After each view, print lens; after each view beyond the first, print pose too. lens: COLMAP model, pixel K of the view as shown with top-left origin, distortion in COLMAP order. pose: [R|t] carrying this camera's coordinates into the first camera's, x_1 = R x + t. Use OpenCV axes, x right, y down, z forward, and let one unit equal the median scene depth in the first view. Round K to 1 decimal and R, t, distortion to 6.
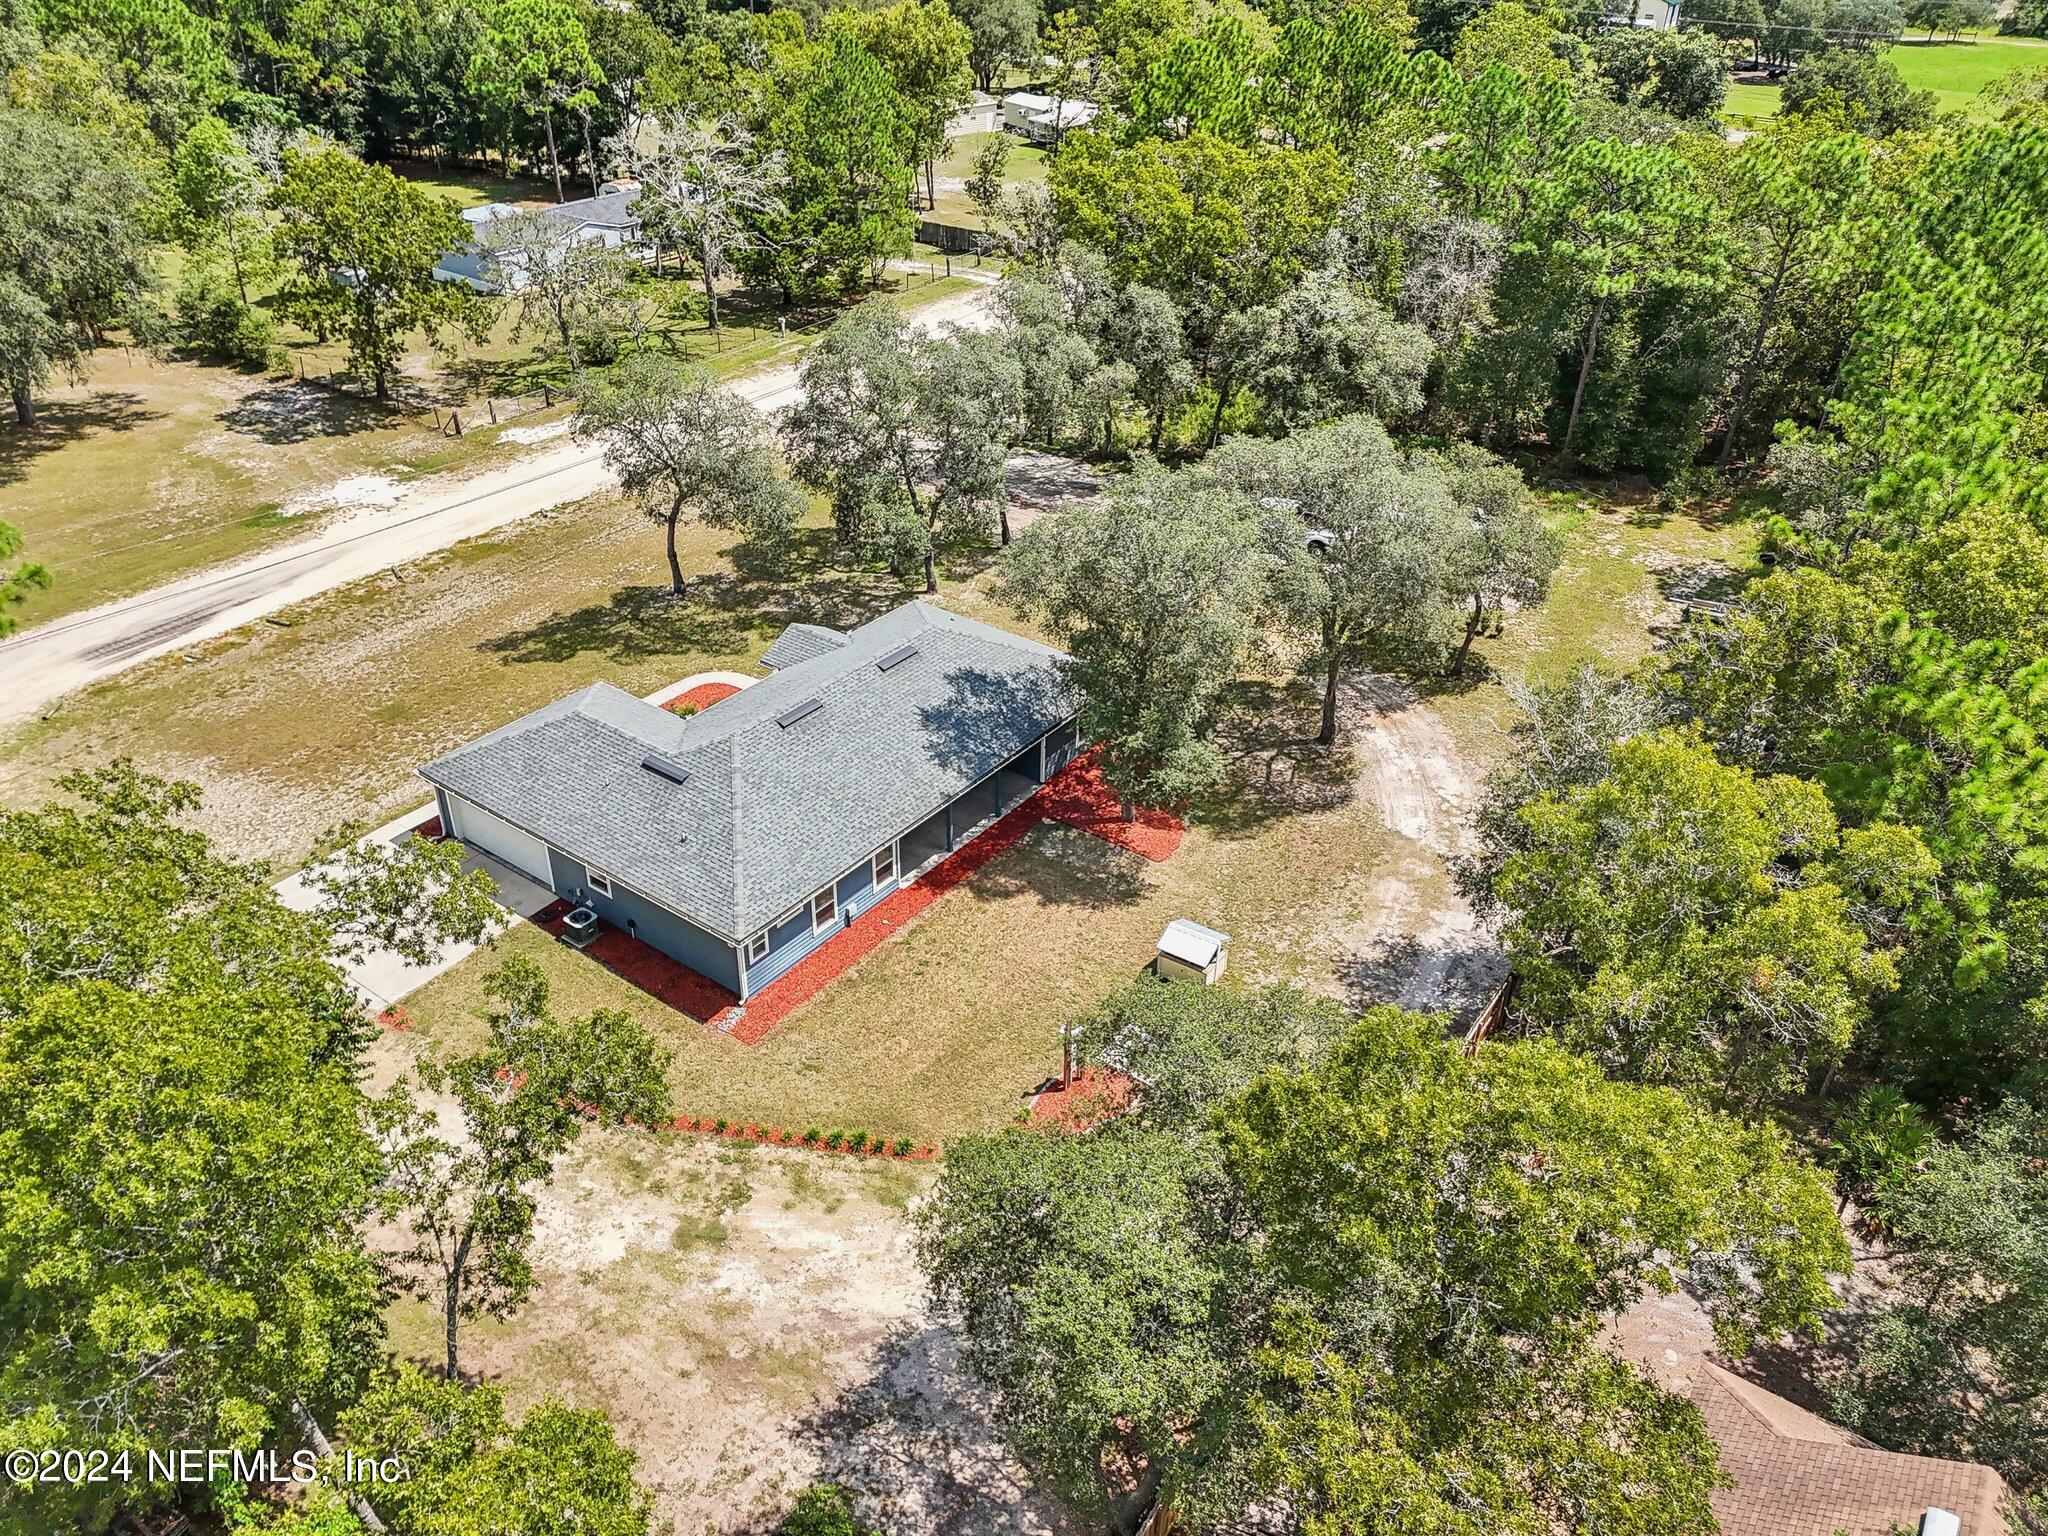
lens RADIAL K [[1548.1, 0, 1011.8], [0, 1548.1, 755.5], [0, 0, 1]] dist [0.080617, -0.061414]
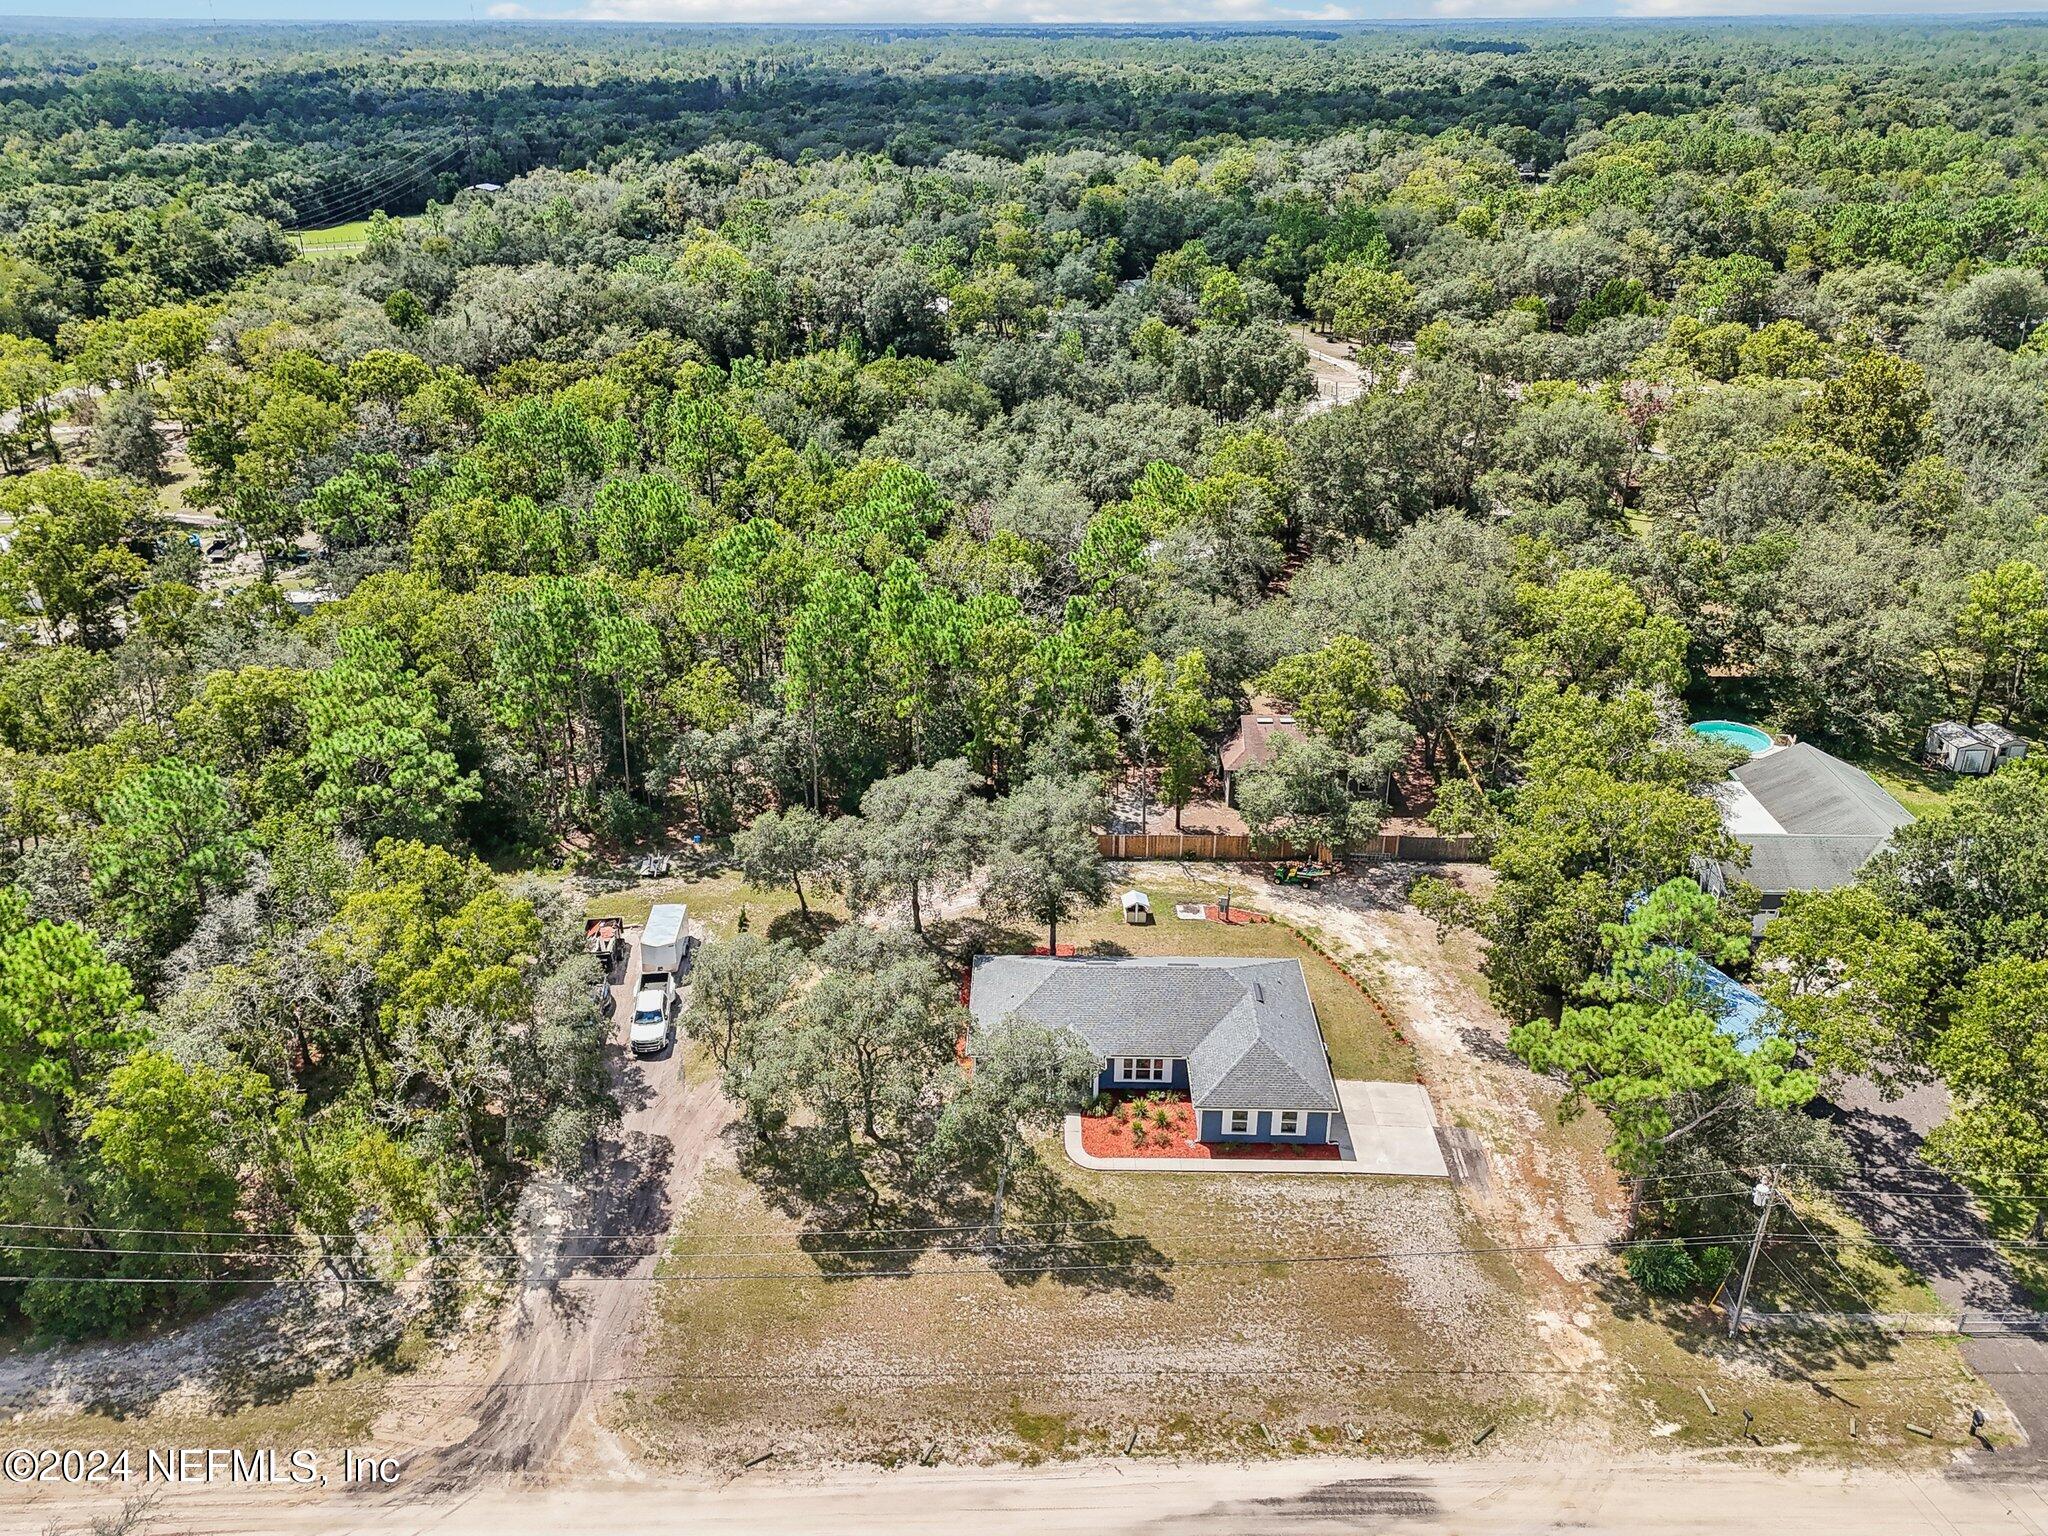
lens RADIAL K [[1548.1, 0, 1020.0], [0, 1548.1, 799.1], [0, 0, 1]] dist [0.080617, -0.061414]
pose [[-0.587467, -0.379862, 0.714554, -1.527942], [0.413630, 0.617981, 0.668588, -1.764271], [-0.695552, 0.688334, -0.205921, 1.681645]]
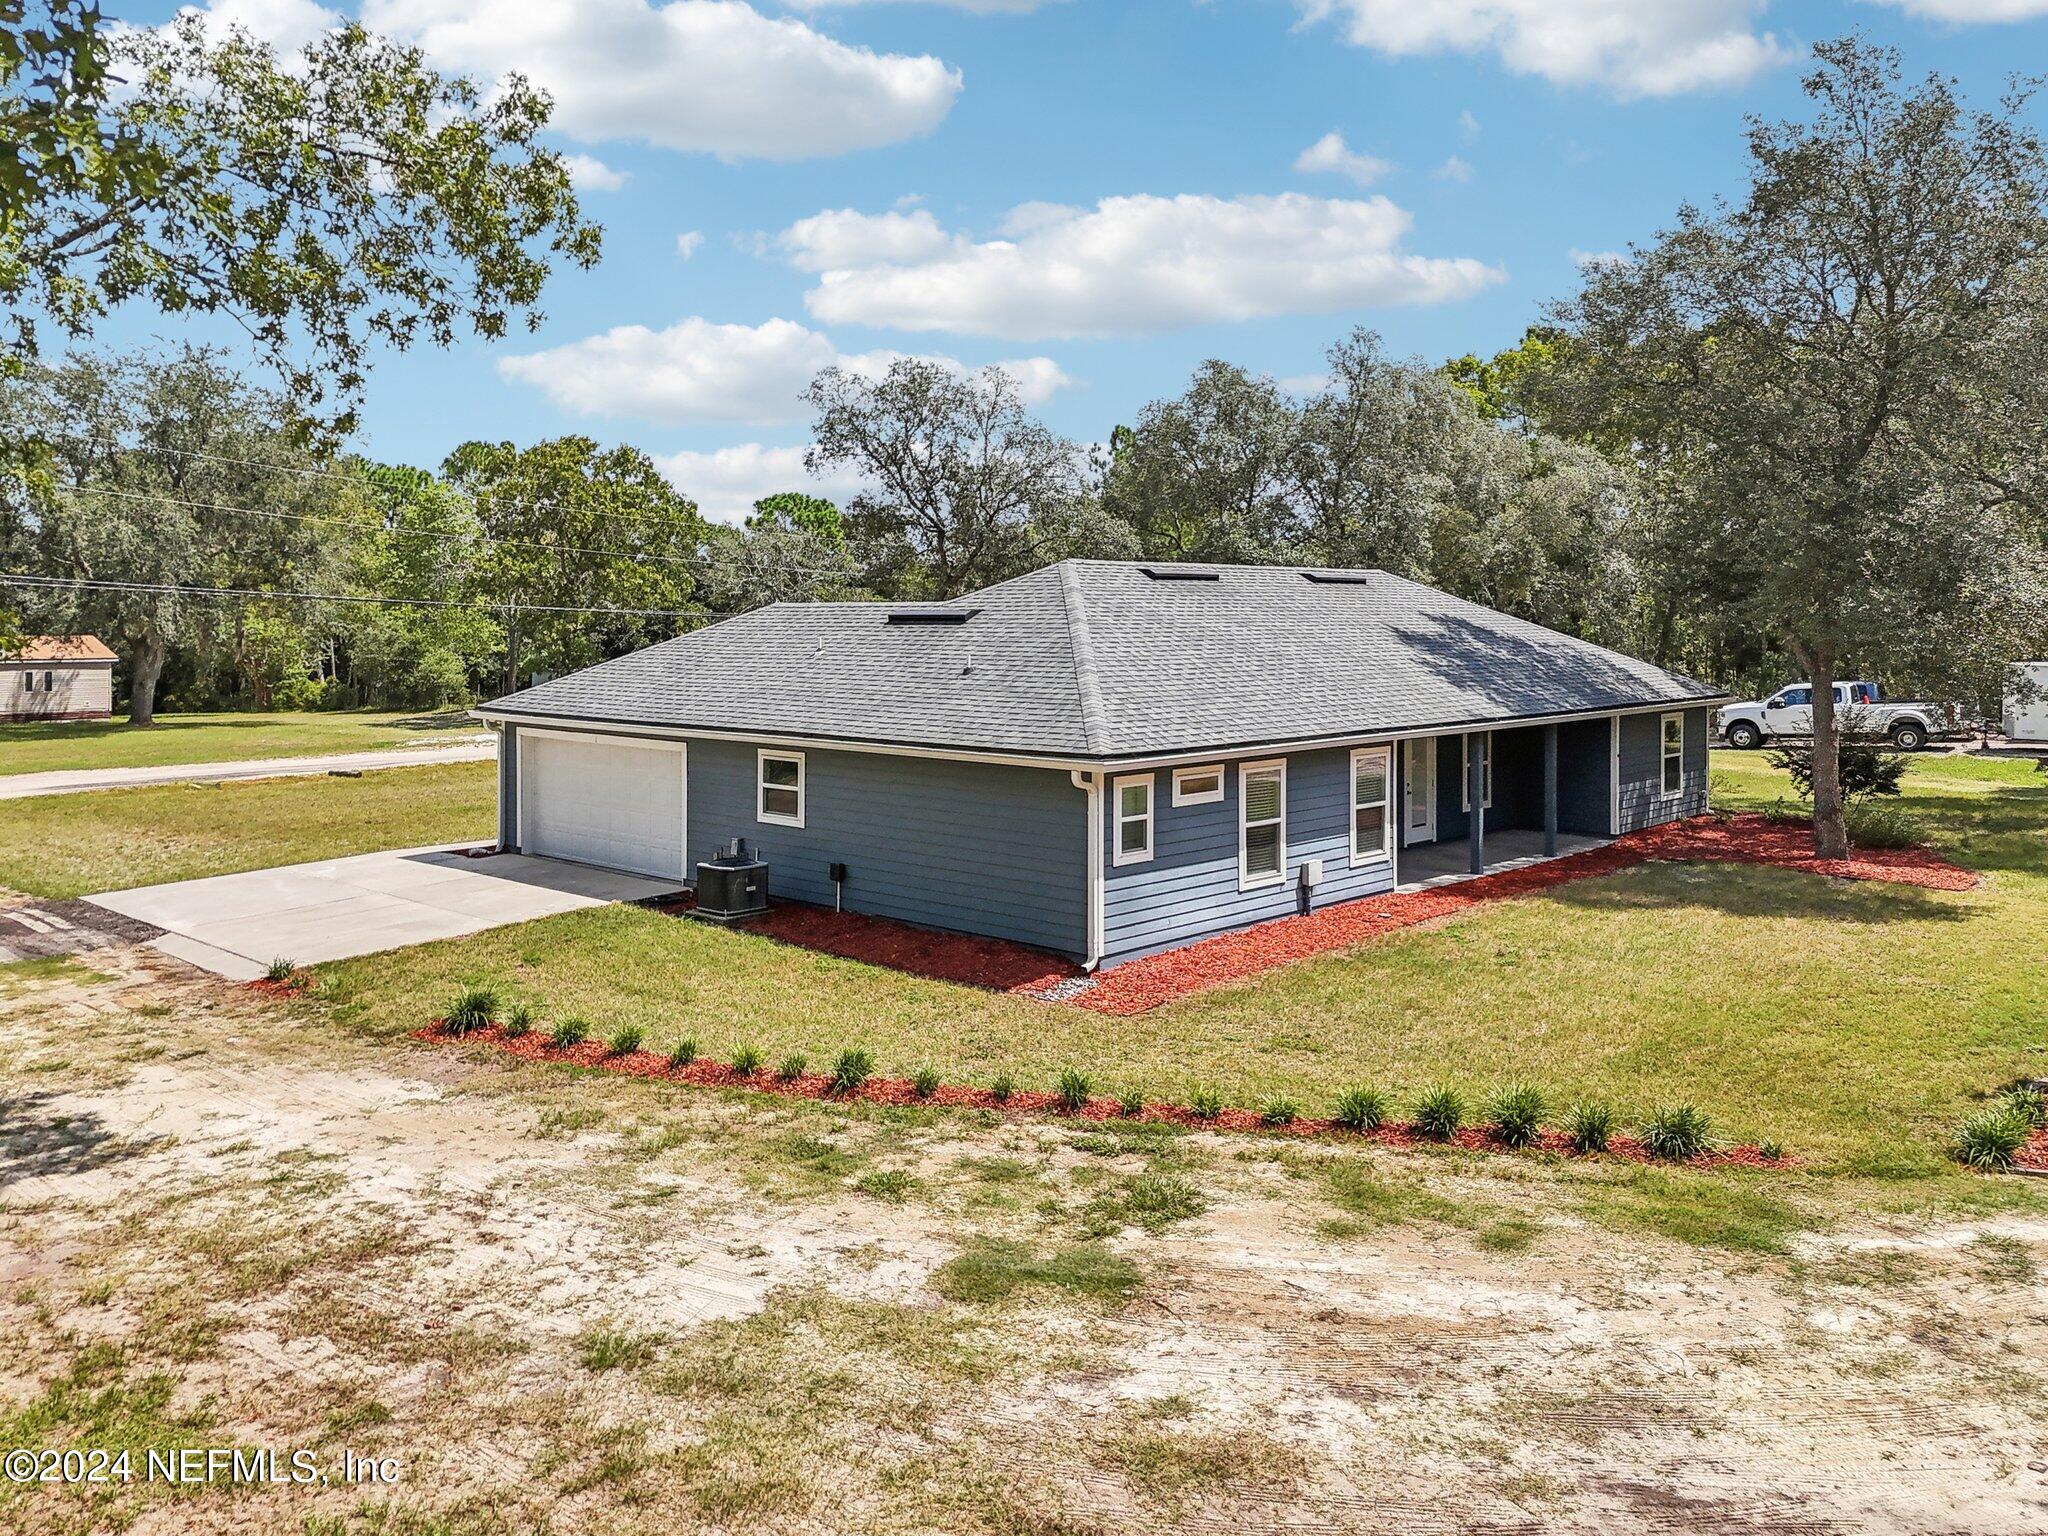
lens RADIAL K [[1548.1, 0, 1021.8], [0, 1548.1, 769.9], [0, 0, 1]] dist [0.080617, -0.061414]
pose [[0.993700, -0.014840, -0.111086, -0.161133], [-0.037437, 0.890307, -0.453820, 0.331020], [0.105636, 0.455119, 0.884142, 0.679895]]
